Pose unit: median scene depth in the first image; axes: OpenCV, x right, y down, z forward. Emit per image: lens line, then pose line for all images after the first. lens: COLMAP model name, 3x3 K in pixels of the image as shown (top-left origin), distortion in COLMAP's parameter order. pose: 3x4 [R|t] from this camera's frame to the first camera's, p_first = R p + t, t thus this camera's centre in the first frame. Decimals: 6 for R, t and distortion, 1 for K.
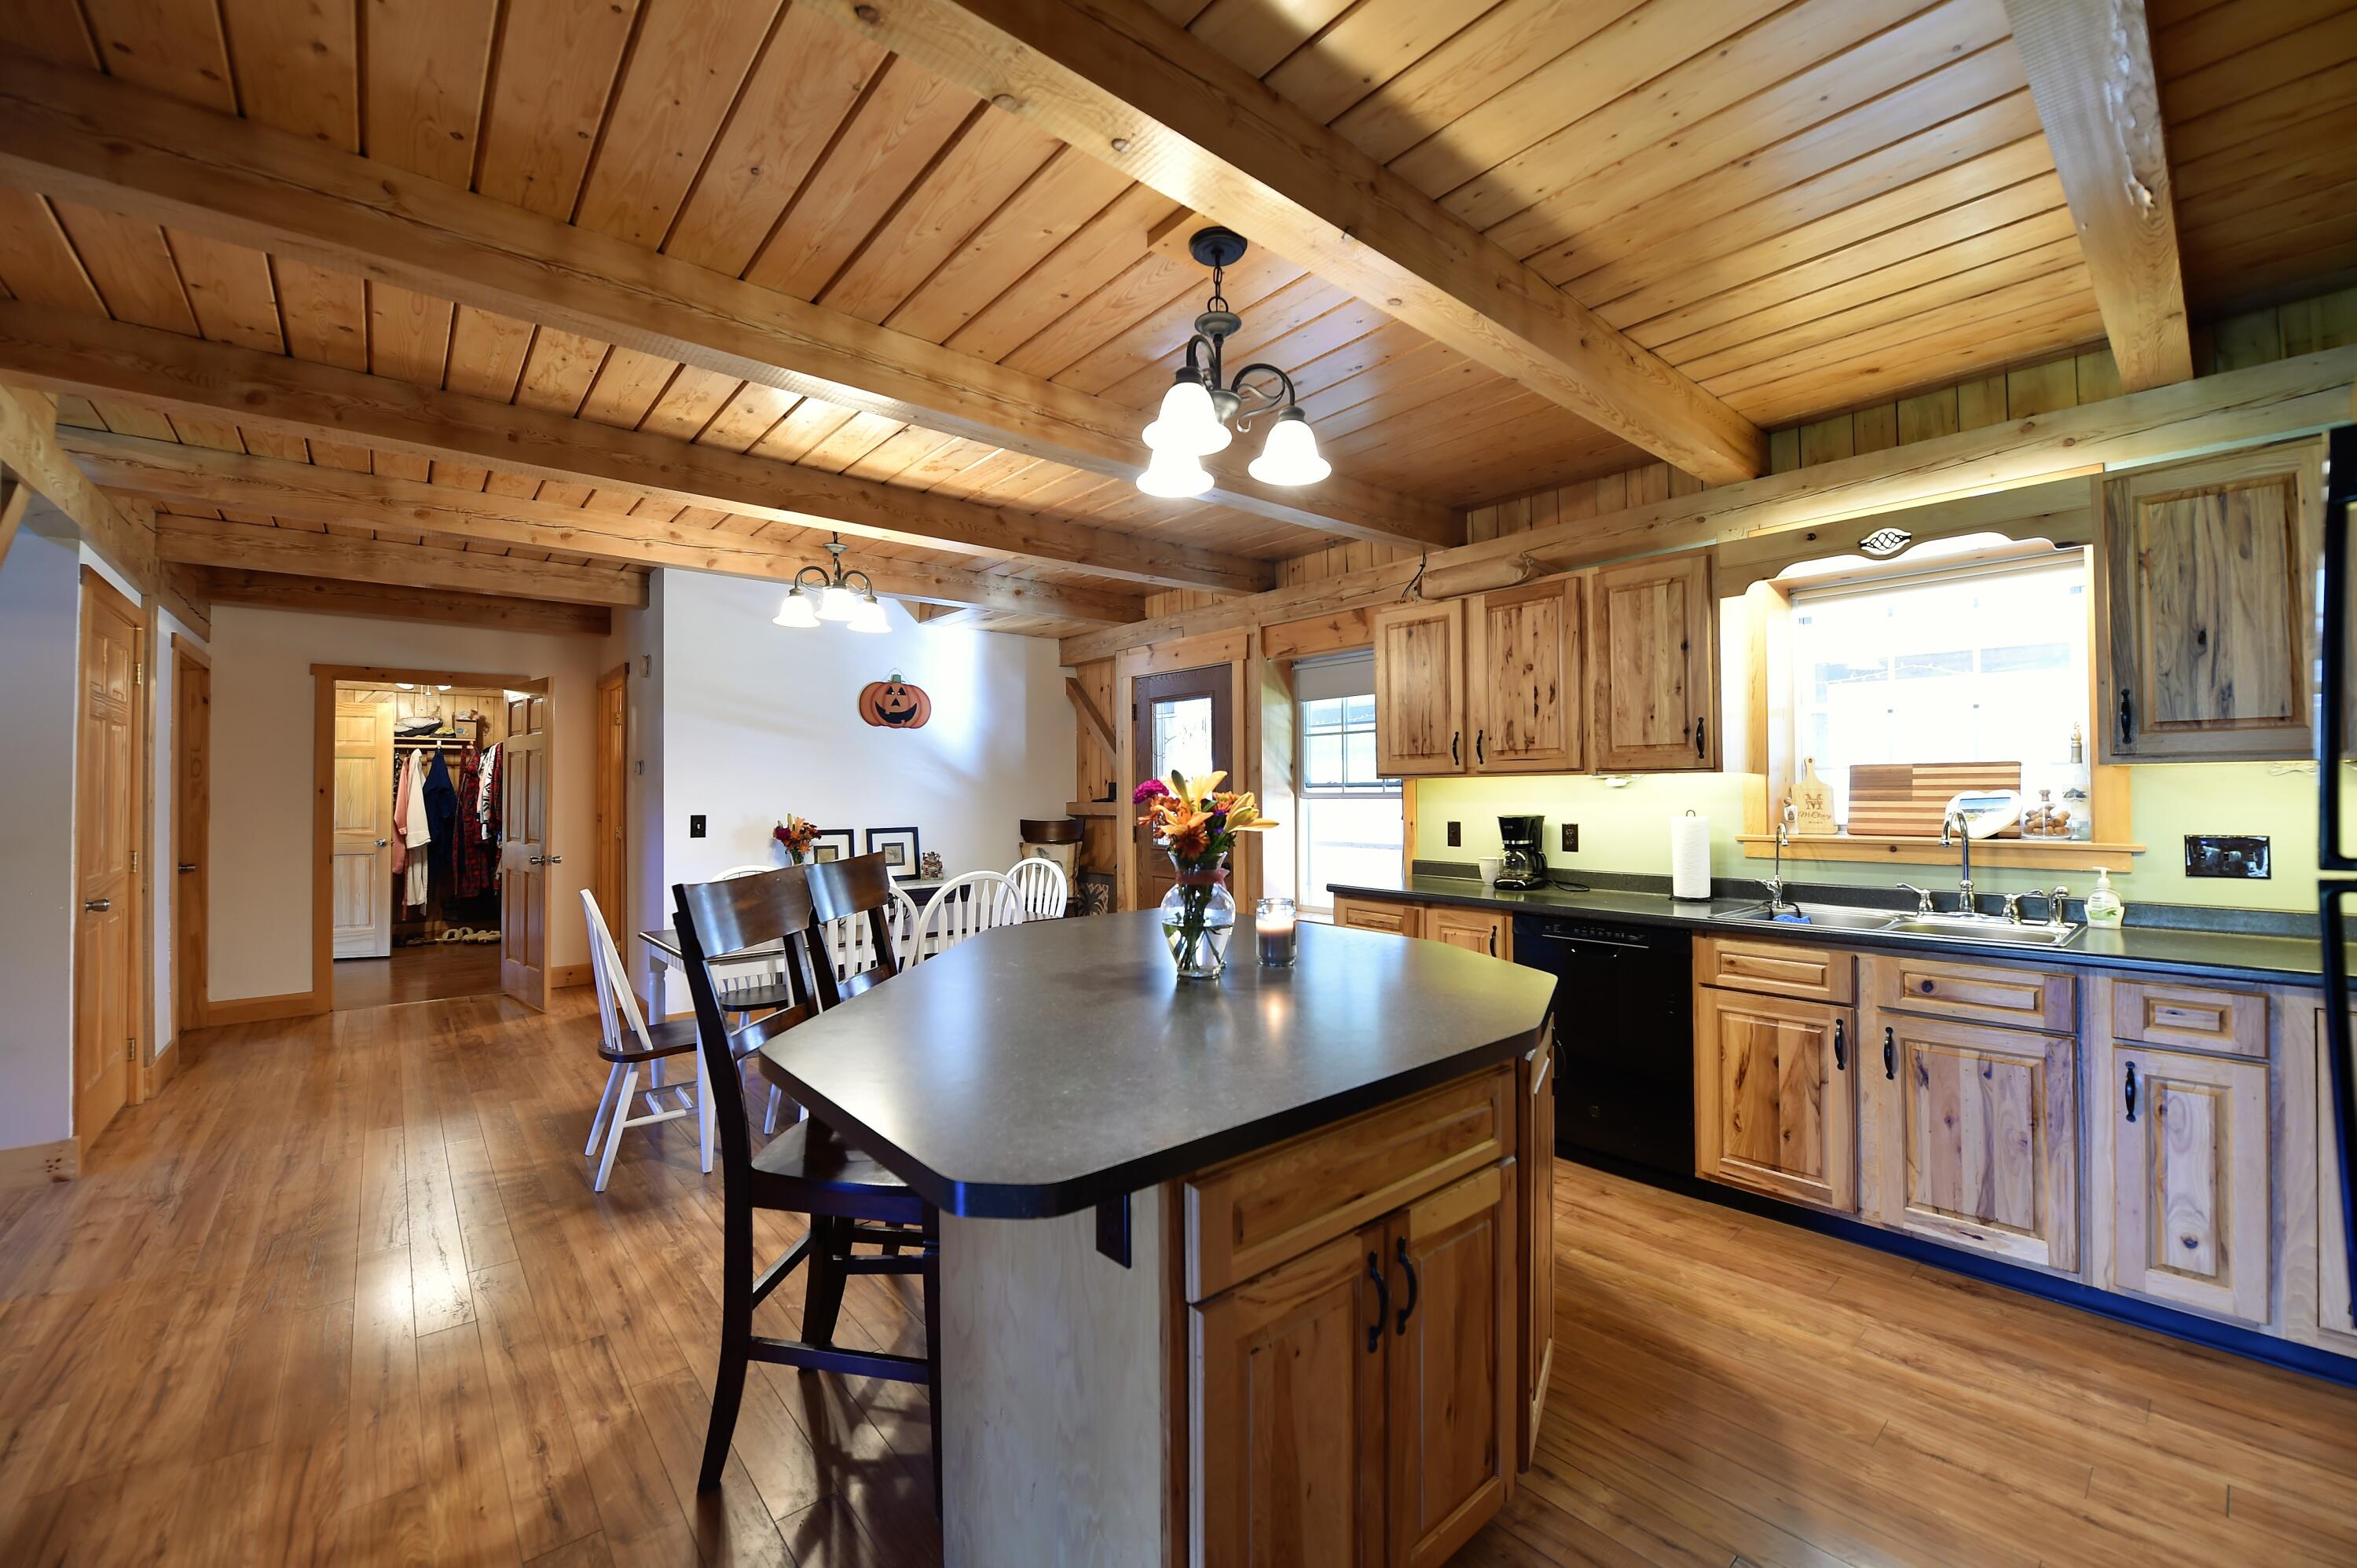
lens RADIAL K [[932.9, 0, 1187.2], [0, 932.9, 779.5], [0, 0, 1]] dist [-0.017924, -0.001972]
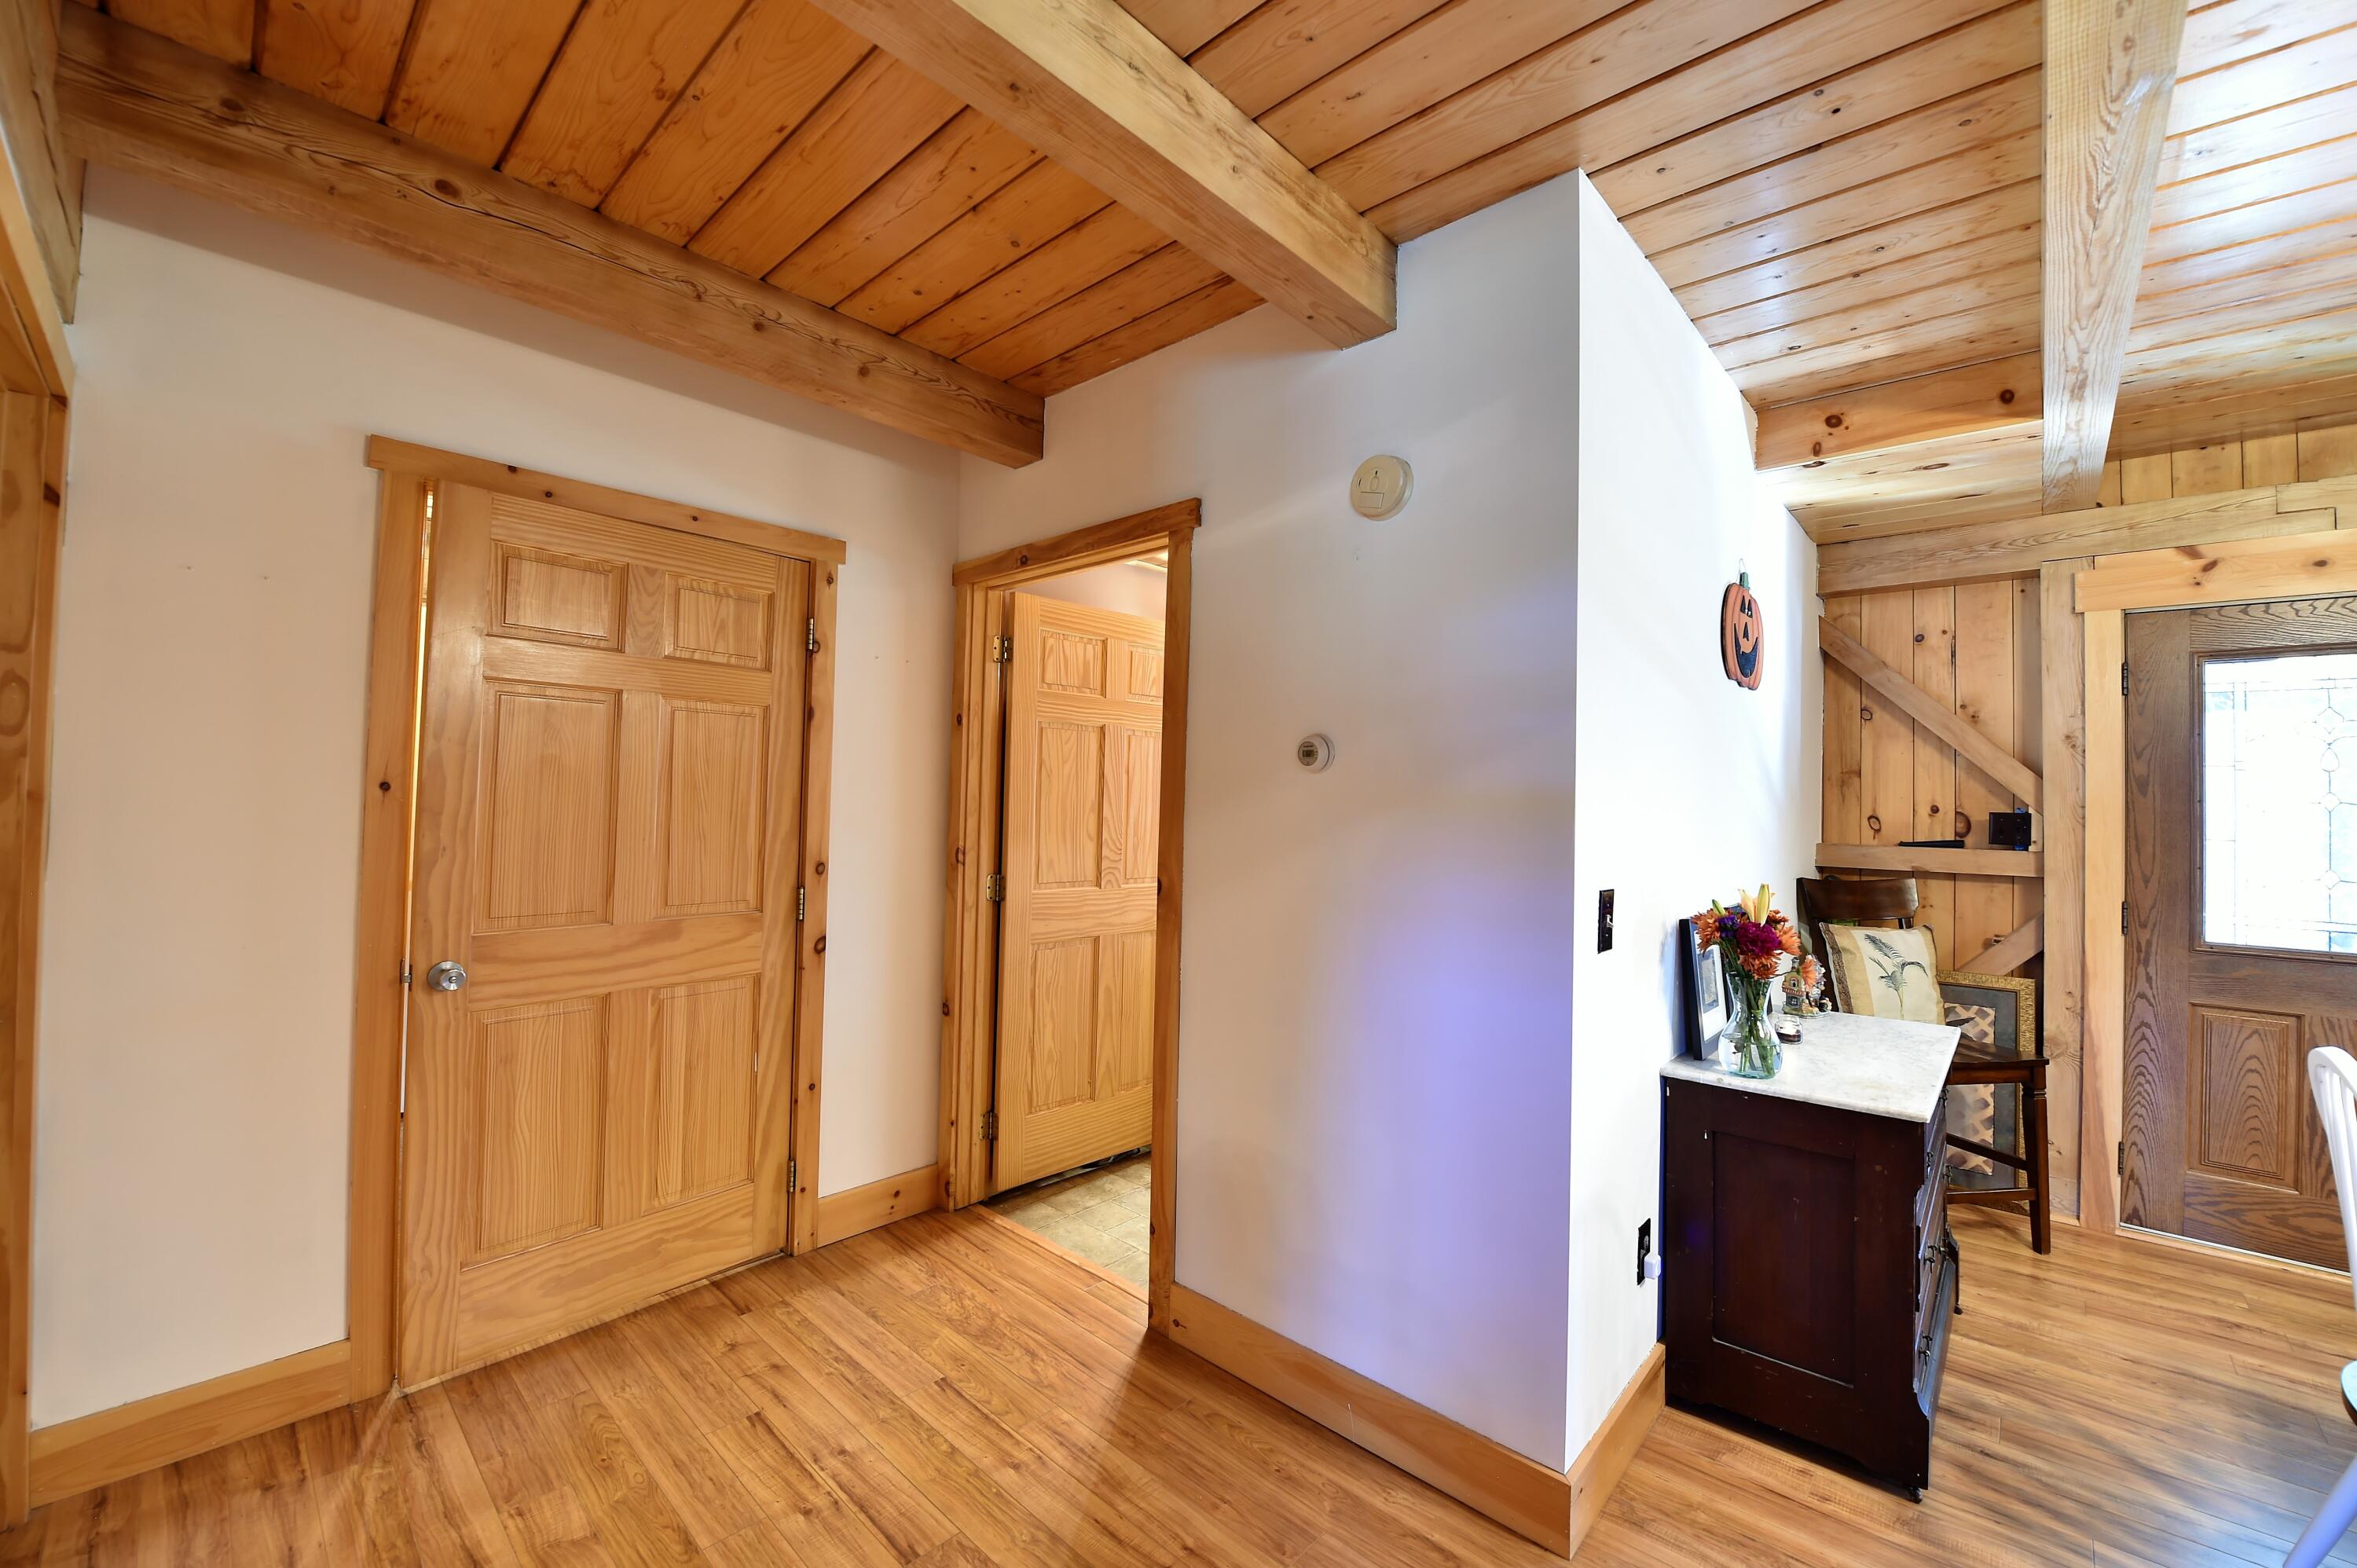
lens RADIAL K [[932.9, 0, 1174.1], [0, 932.9, 783.3], [0, 0, 1]] dist [-0.017924, -0.001972]
pose [[0.991672, 0.027634, 0.125791, -0.646753], [-0.028331, 0.999592, 0.003759, -0.001441], [-0.125636, -0.007292, 0.992050, 0.570185]]
